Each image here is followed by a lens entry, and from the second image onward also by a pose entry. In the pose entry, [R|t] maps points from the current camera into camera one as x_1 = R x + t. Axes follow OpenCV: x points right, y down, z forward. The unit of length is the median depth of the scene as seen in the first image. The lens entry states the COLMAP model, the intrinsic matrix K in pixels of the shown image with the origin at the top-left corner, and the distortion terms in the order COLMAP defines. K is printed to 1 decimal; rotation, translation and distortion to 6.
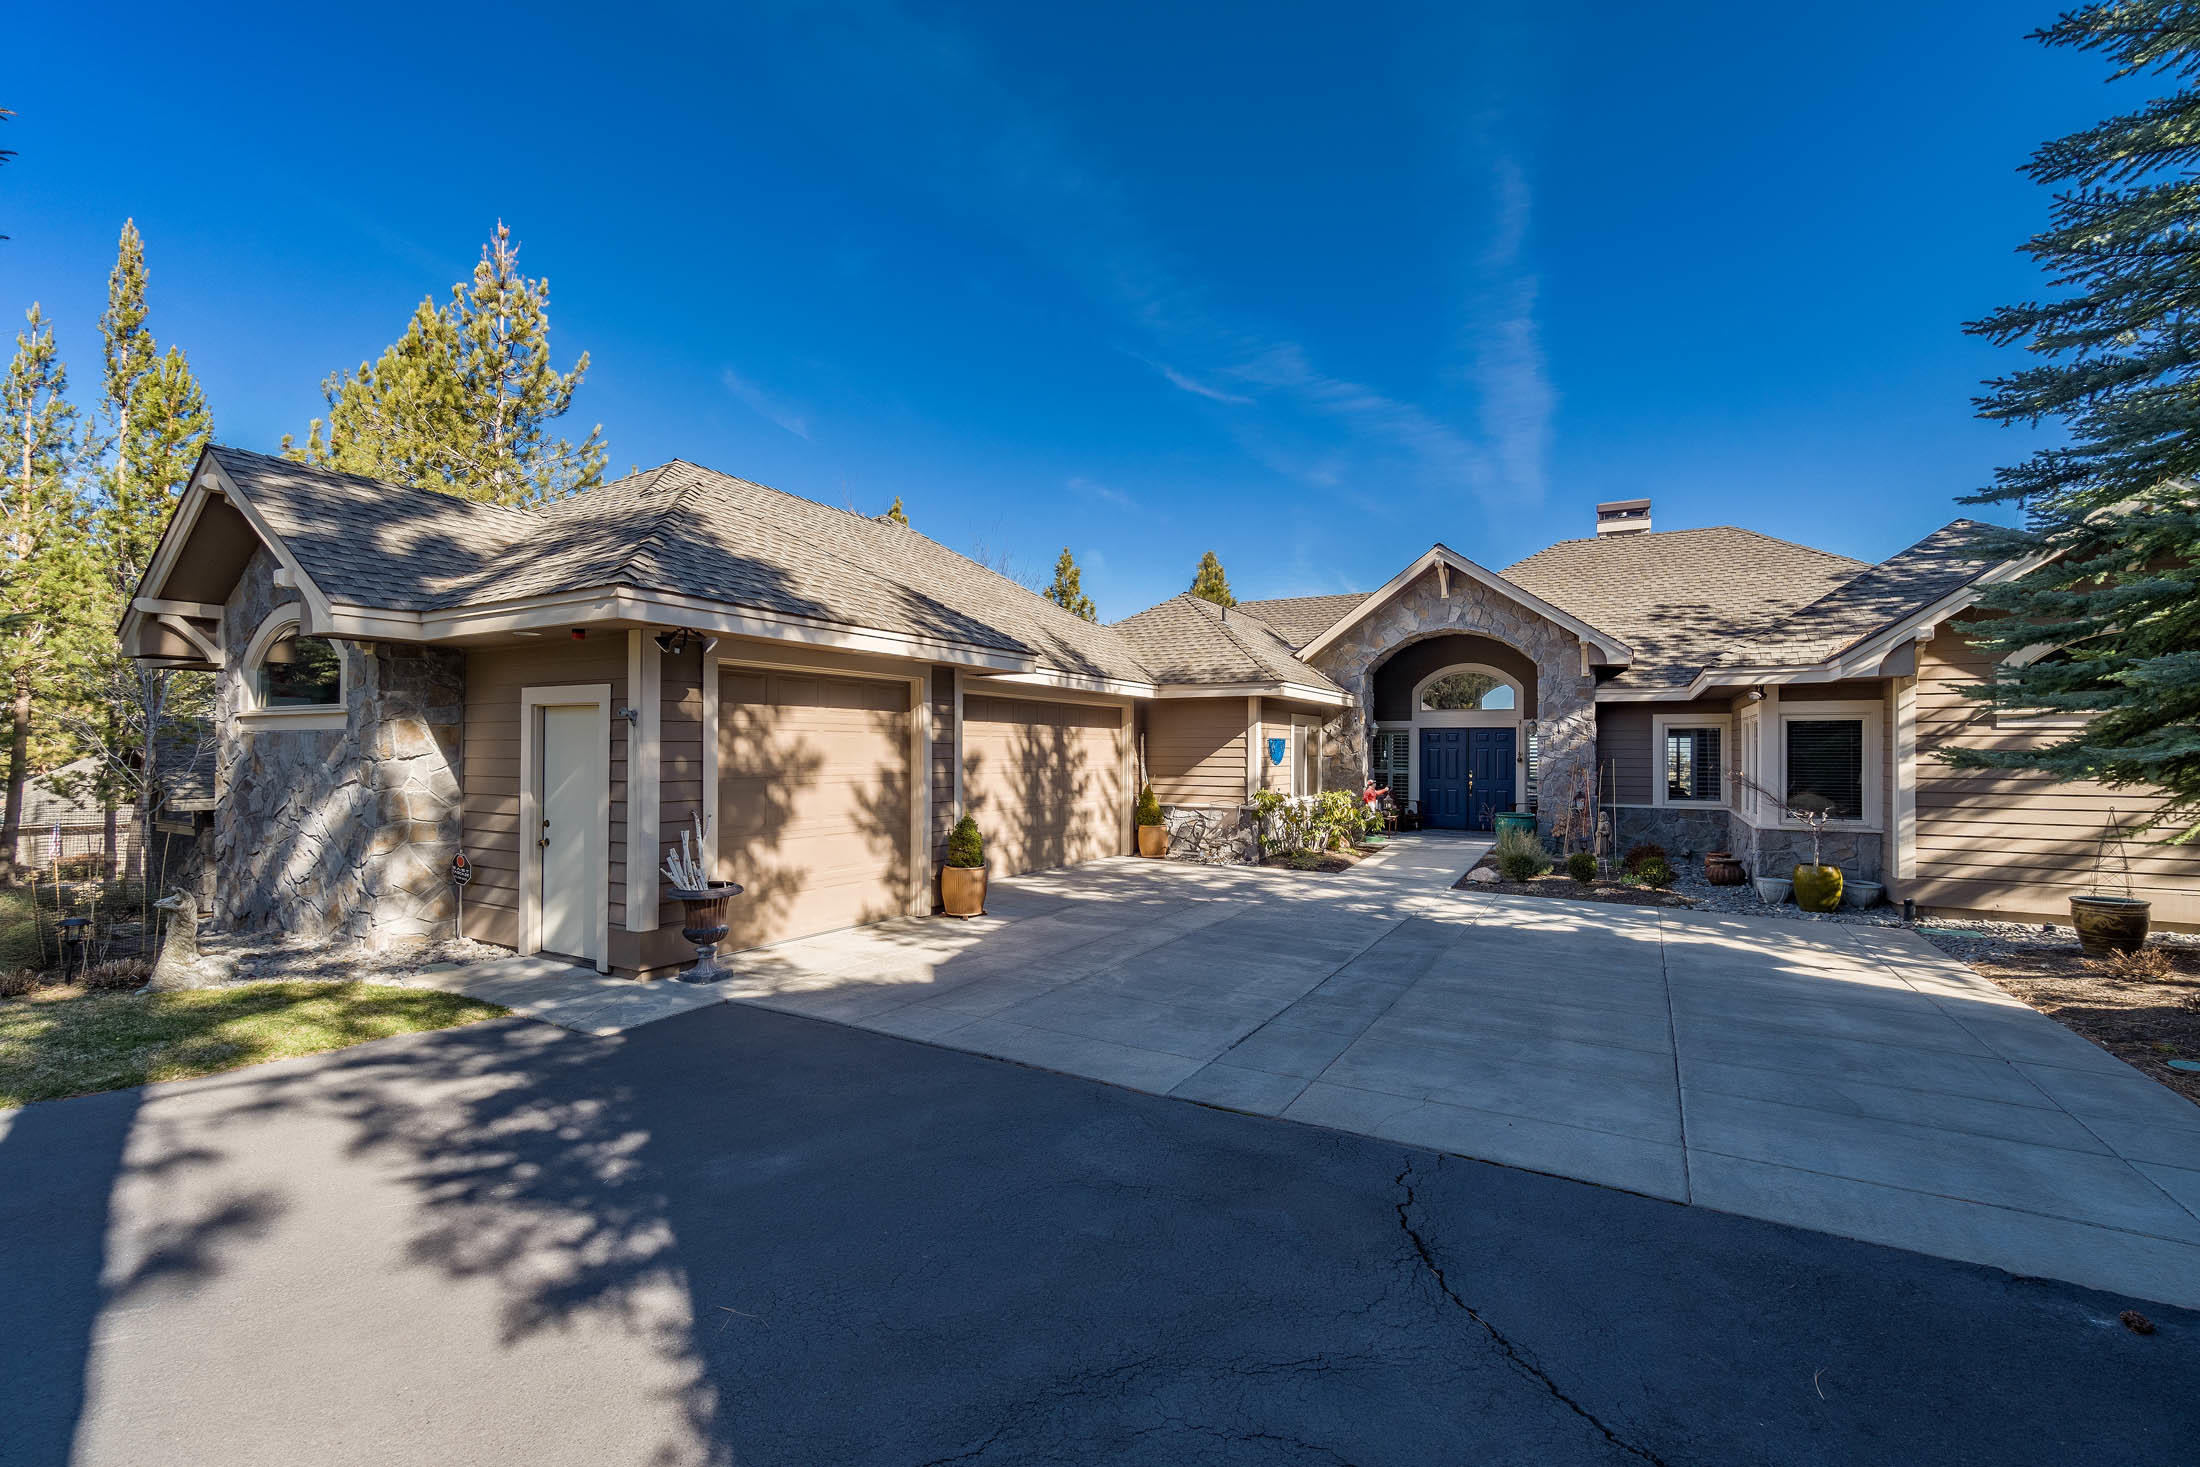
lens RADIAL K [[931.9, 0, 1117.1], [0, 931.9, 735.0], [0, 0, 1]] dist [-0.010868, 0.001234]
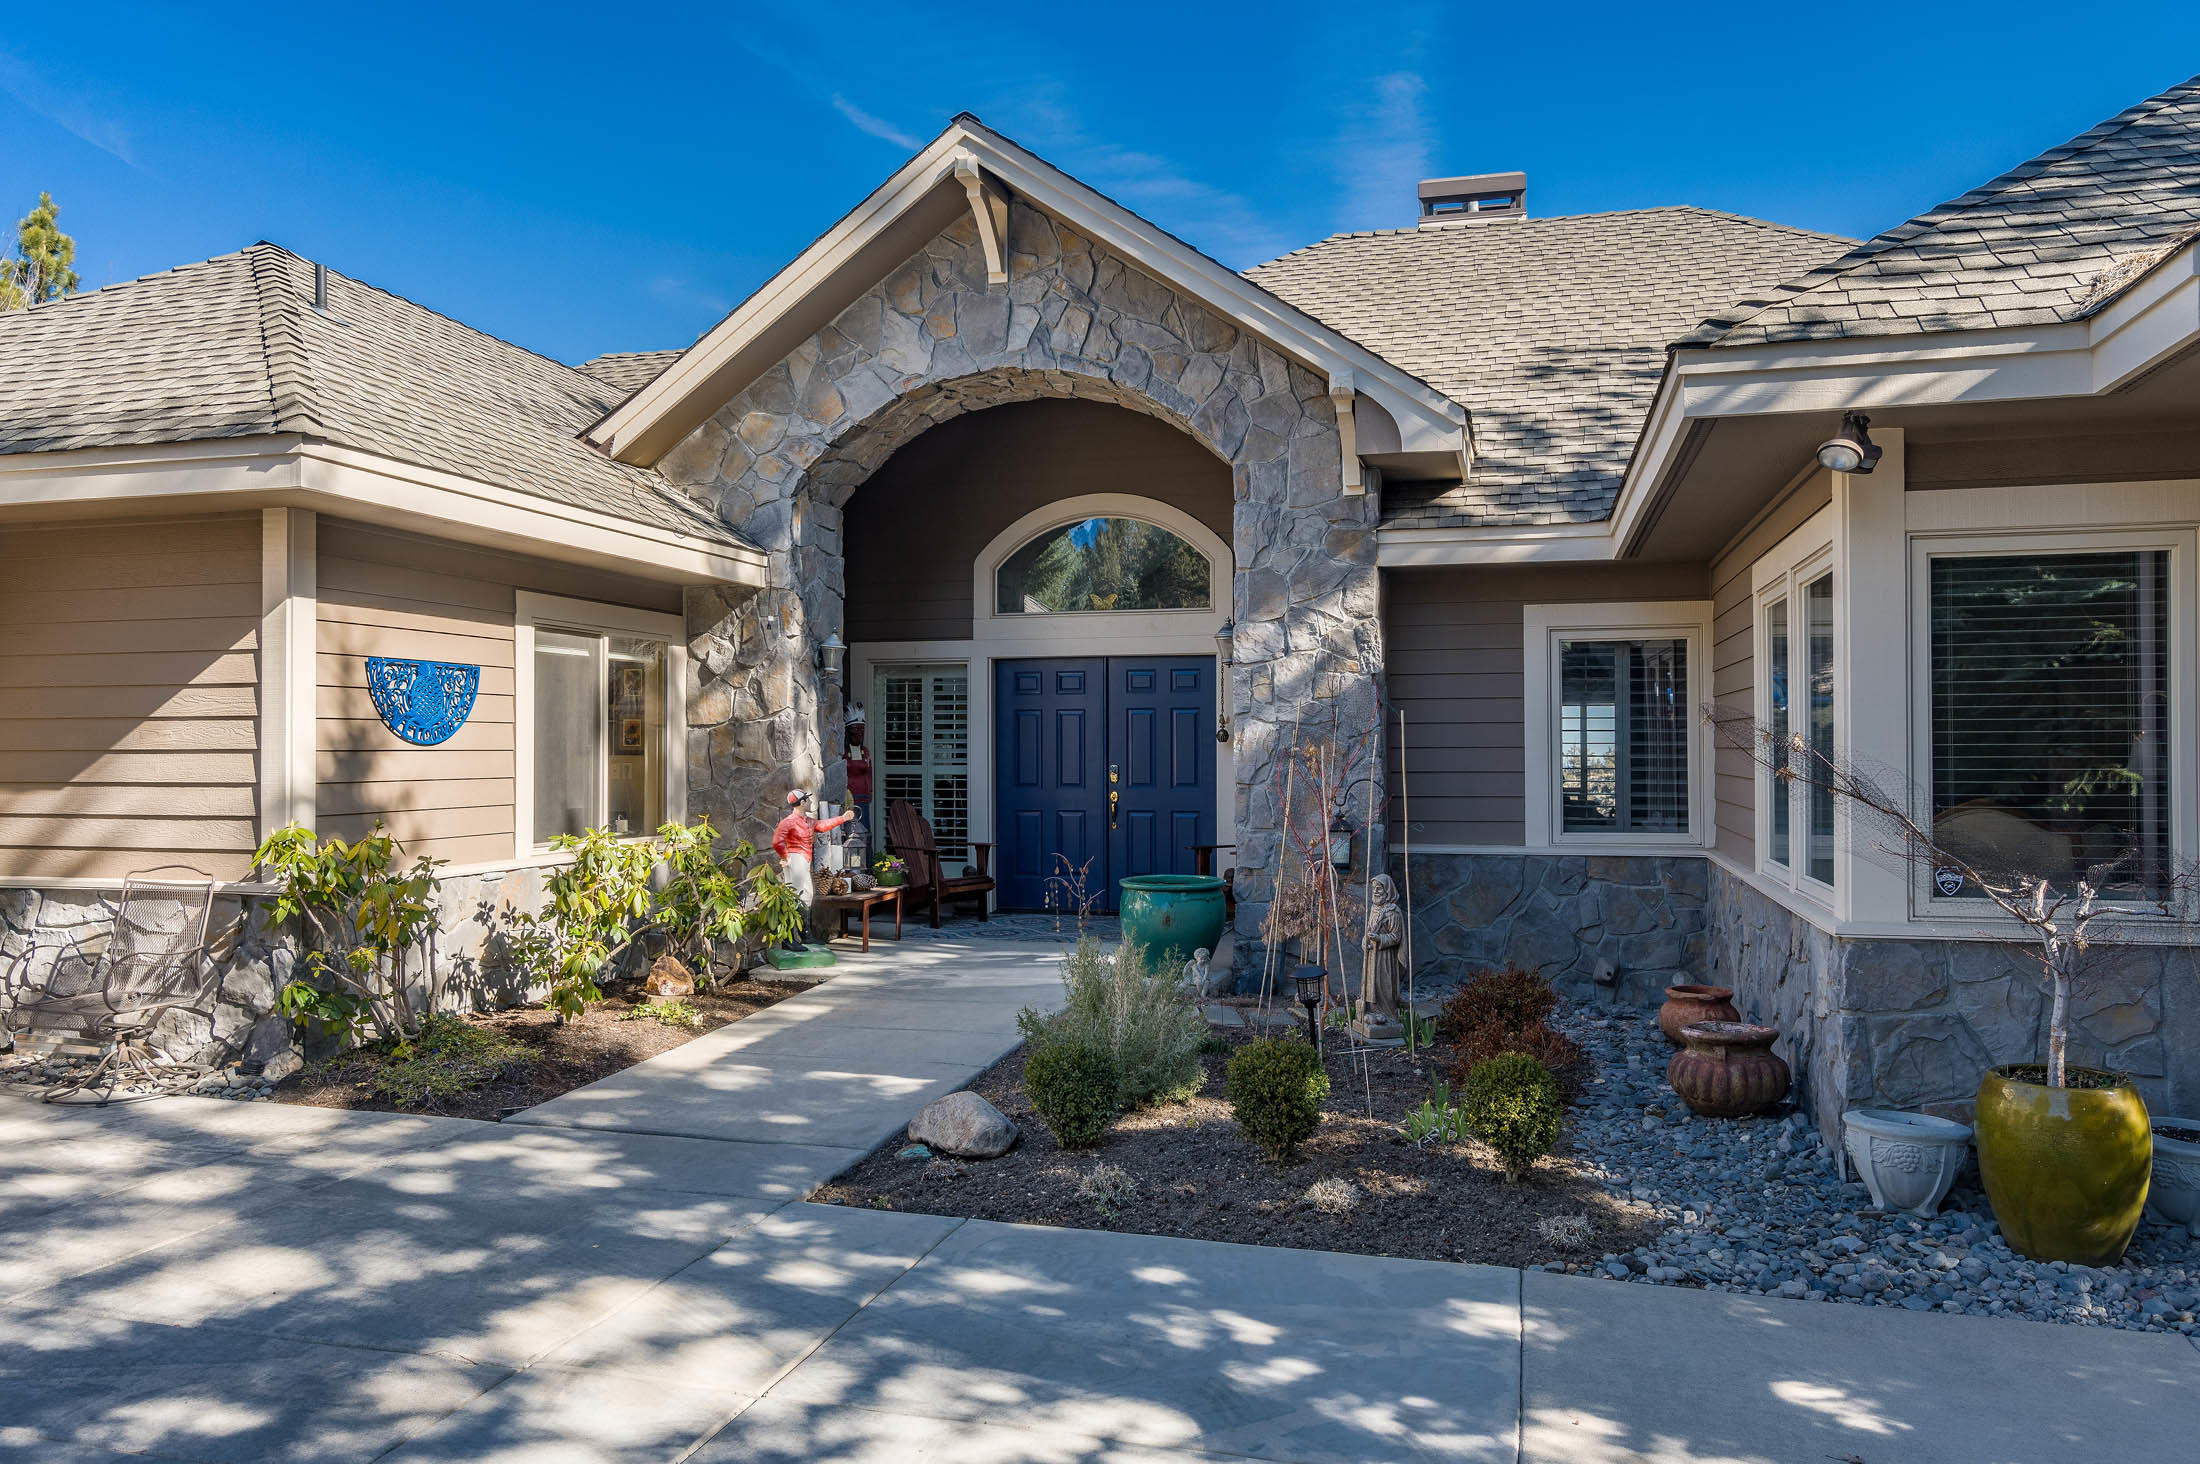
lens RADIAL K [[1512.2, 0, 1093.5], [0, 1512.2, 737.4], [0, 0, 1]] dist [-0.001941, -0.009398]
pose [[0.973471, -0.006391, 0.228721, 0.271038], [0.005110, 0.999968, 0.006191, 0.026834], [-0.228753, -0.004858, 0.973472, 0.451332]]
